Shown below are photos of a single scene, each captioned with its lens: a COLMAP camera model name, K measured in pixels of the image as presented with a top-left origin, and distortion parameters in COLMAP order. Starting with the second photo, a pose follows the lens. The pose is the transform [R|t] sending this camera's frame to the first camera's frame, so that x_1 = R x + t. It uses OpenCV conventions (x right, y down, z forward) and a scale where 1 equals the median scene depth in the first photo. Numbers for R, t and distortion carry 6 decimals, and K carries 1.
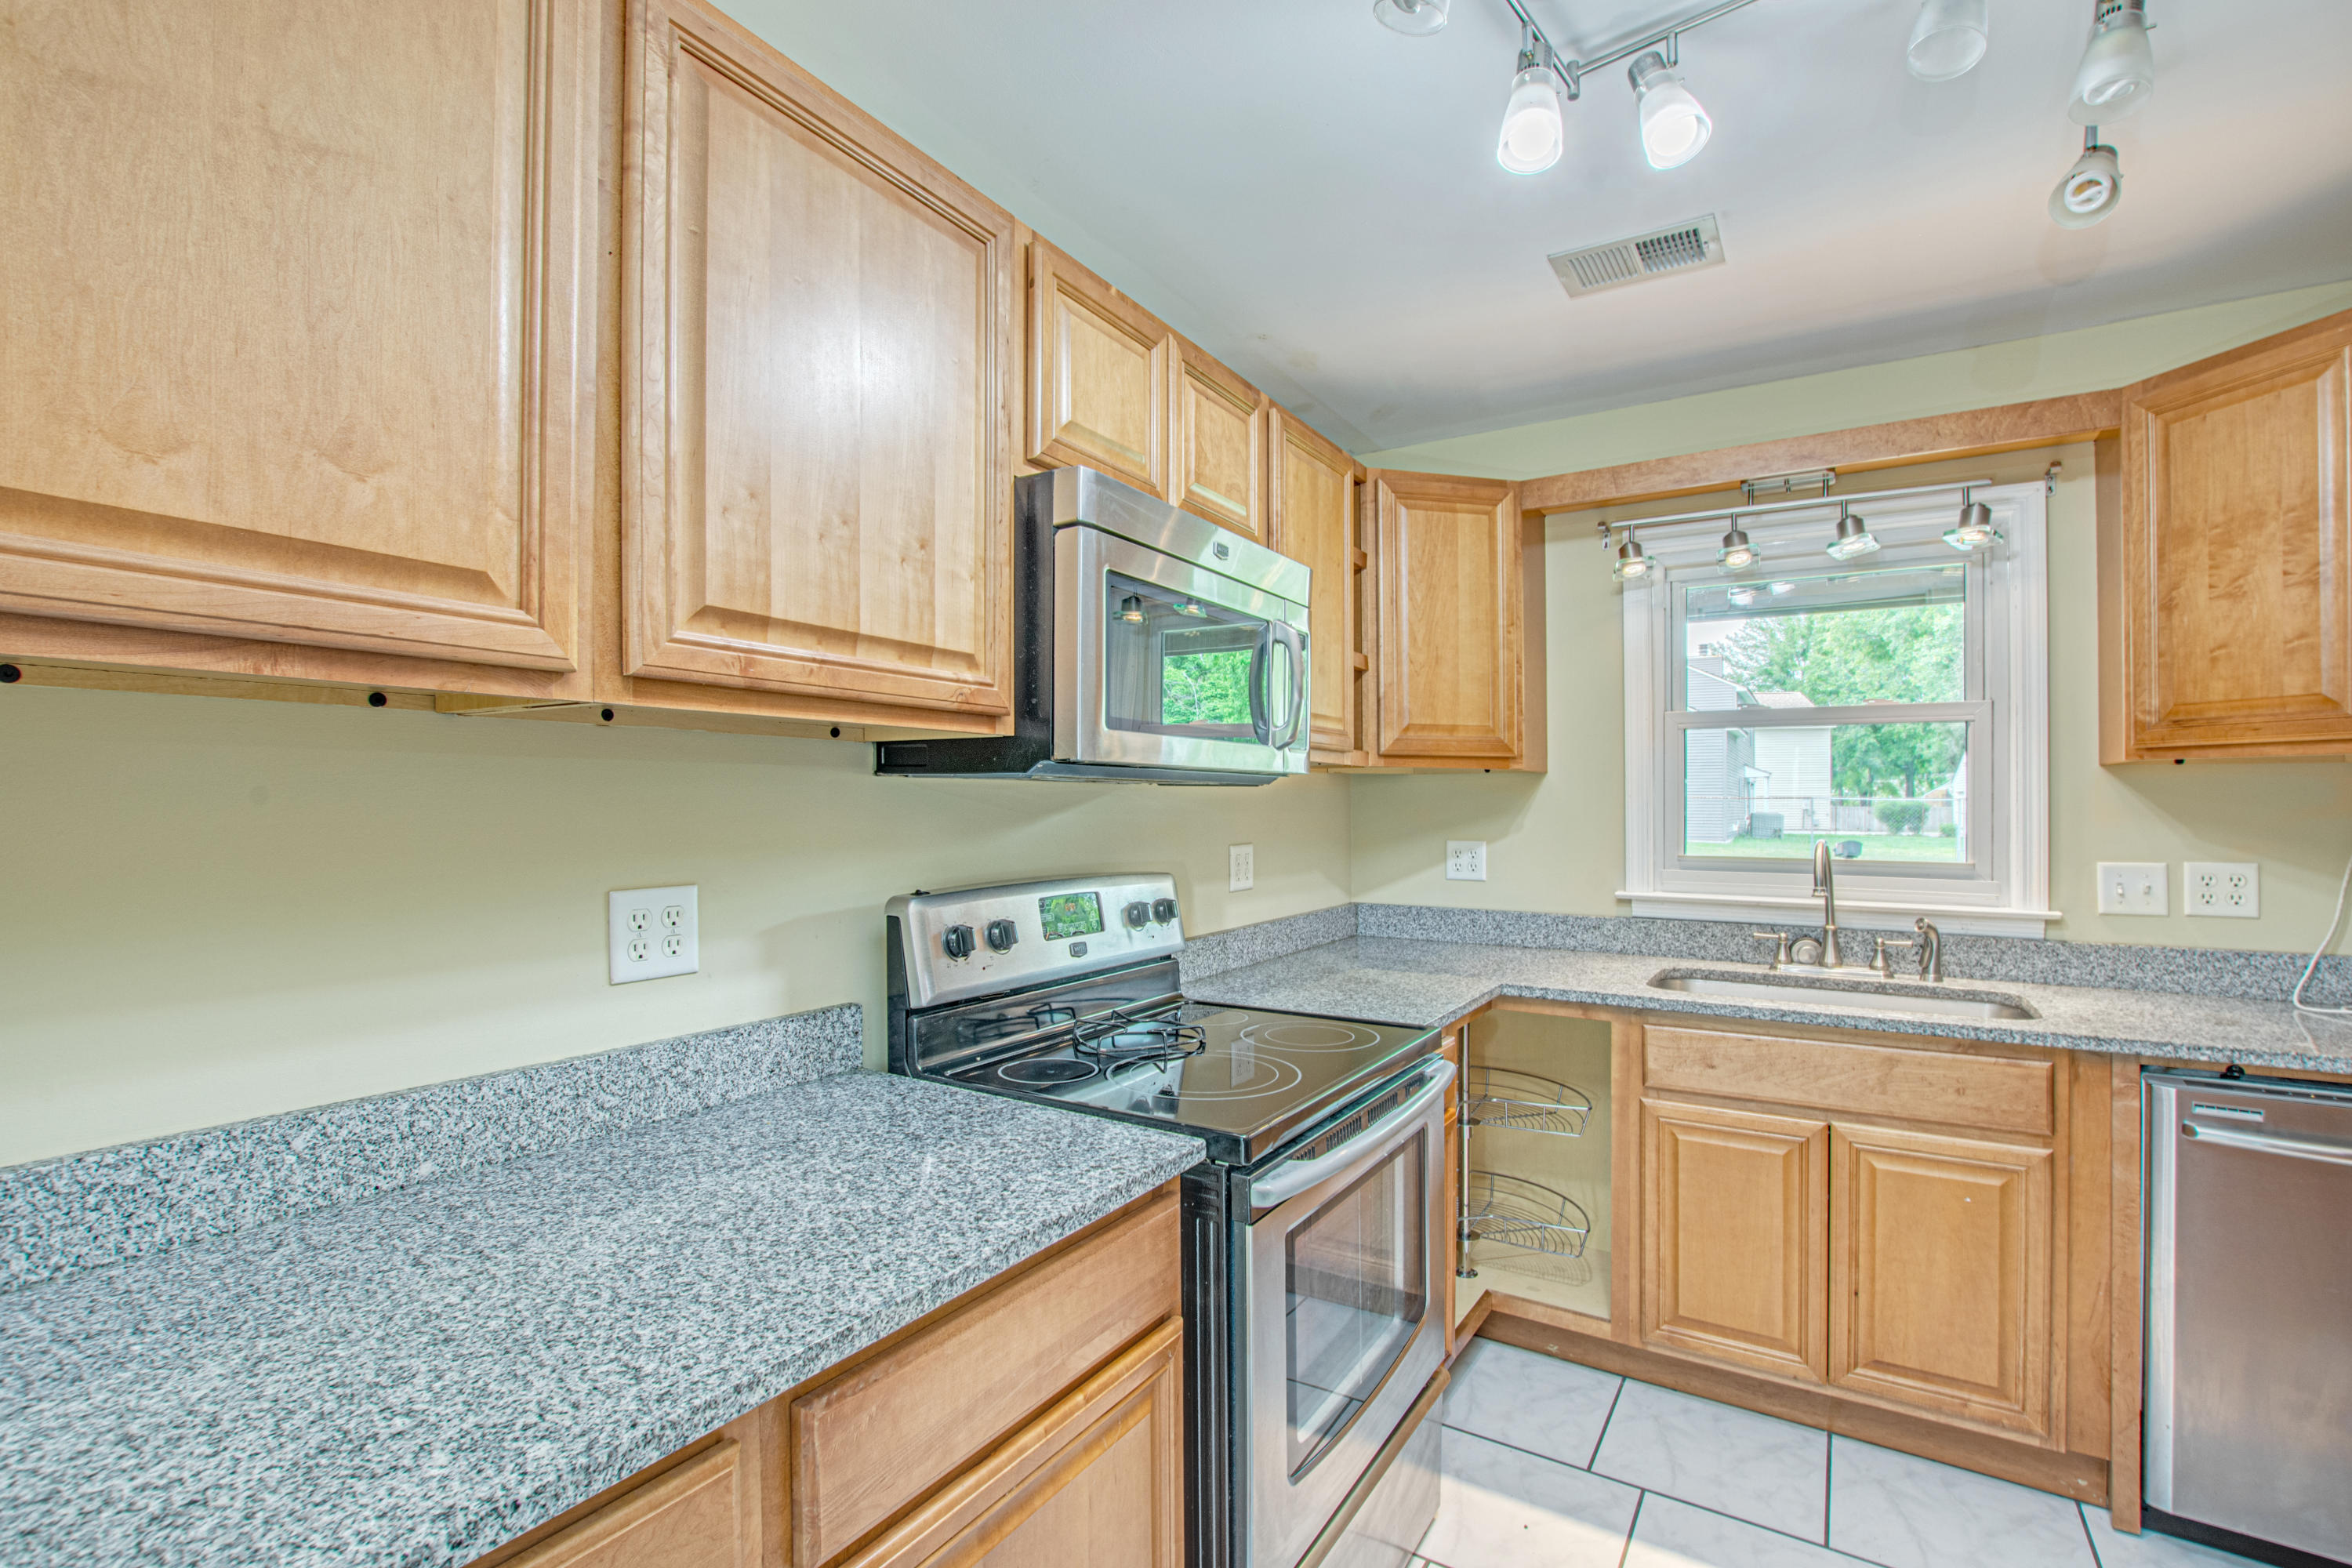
lens RADIAL K [[1062.3, 0, 1170.8], [0, 1062.3, 802.4], [0, 0, 1]] dist [-0.029355, 0.006086]
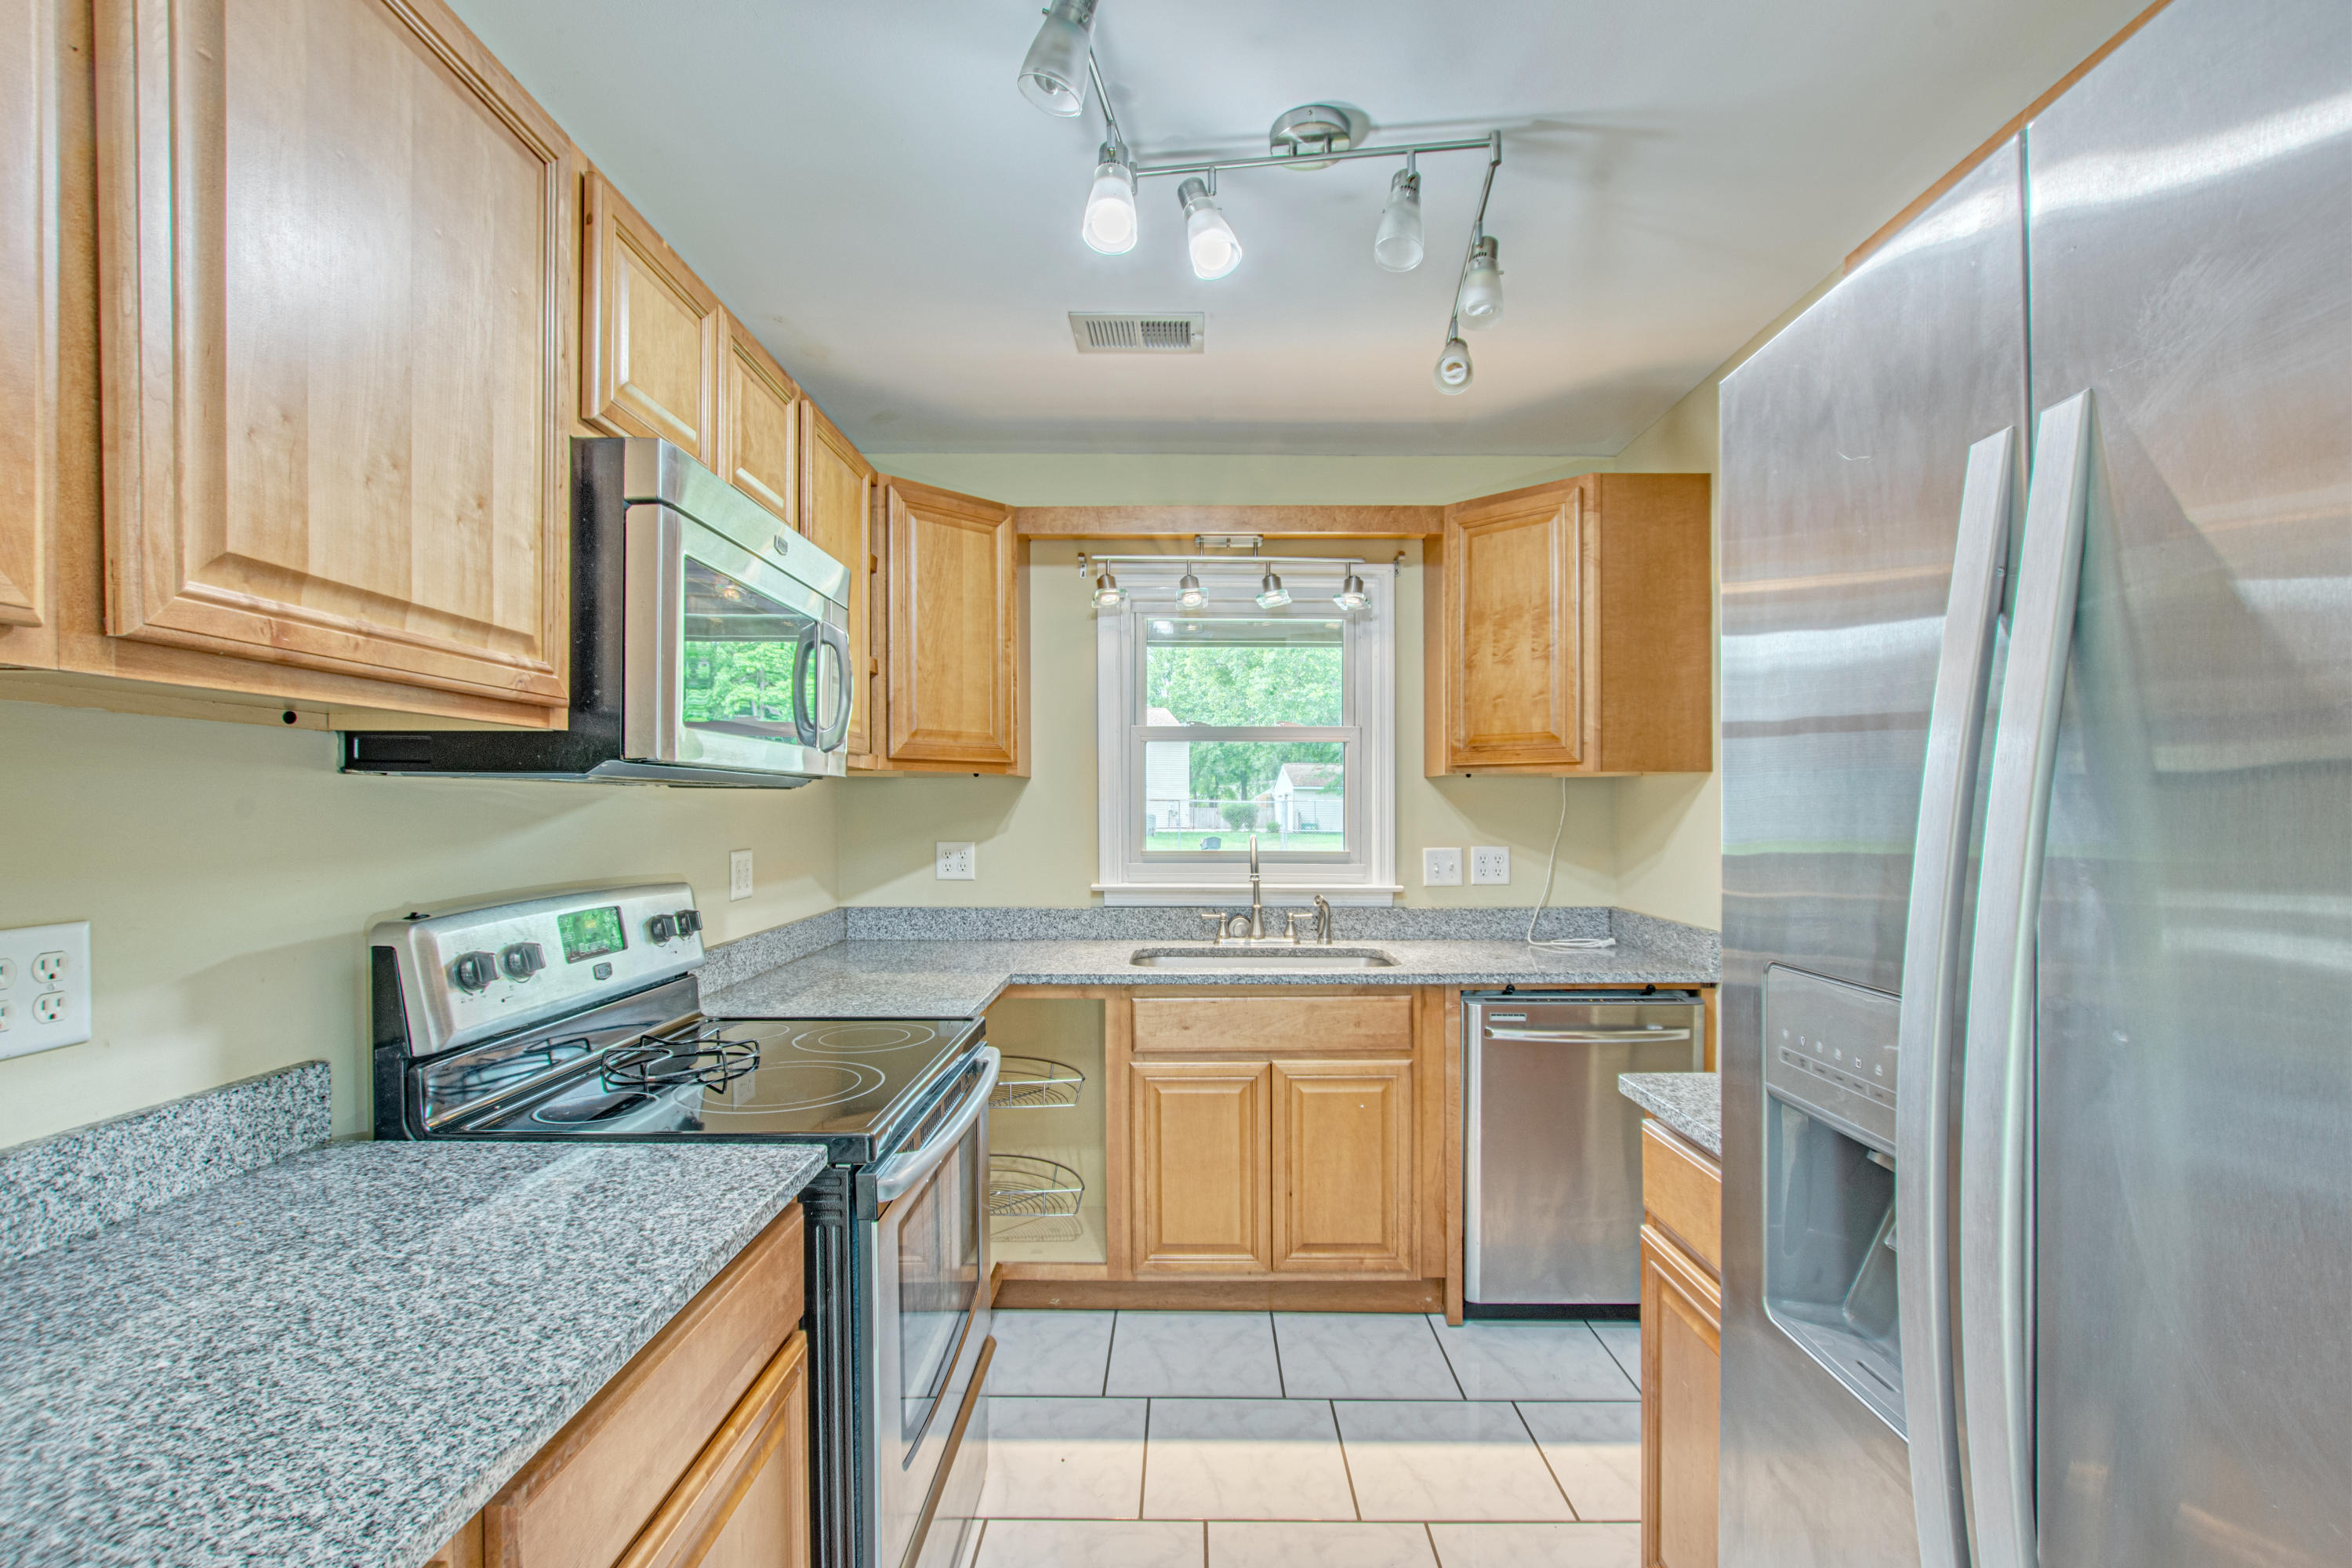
lens RADIAL K [[1064.6, 0, 1206.5], [0, 1064.6, 808.9], [0, 0, 1]] dist [-0.021462, 0.007154]
pose [[0.837476, -0.003465, 0.546463, -0.138742], [0.001499, 0.999991, 0.004045, -0.000592], [-0.546472, -0.002568, 0.837473, -0.017740]]
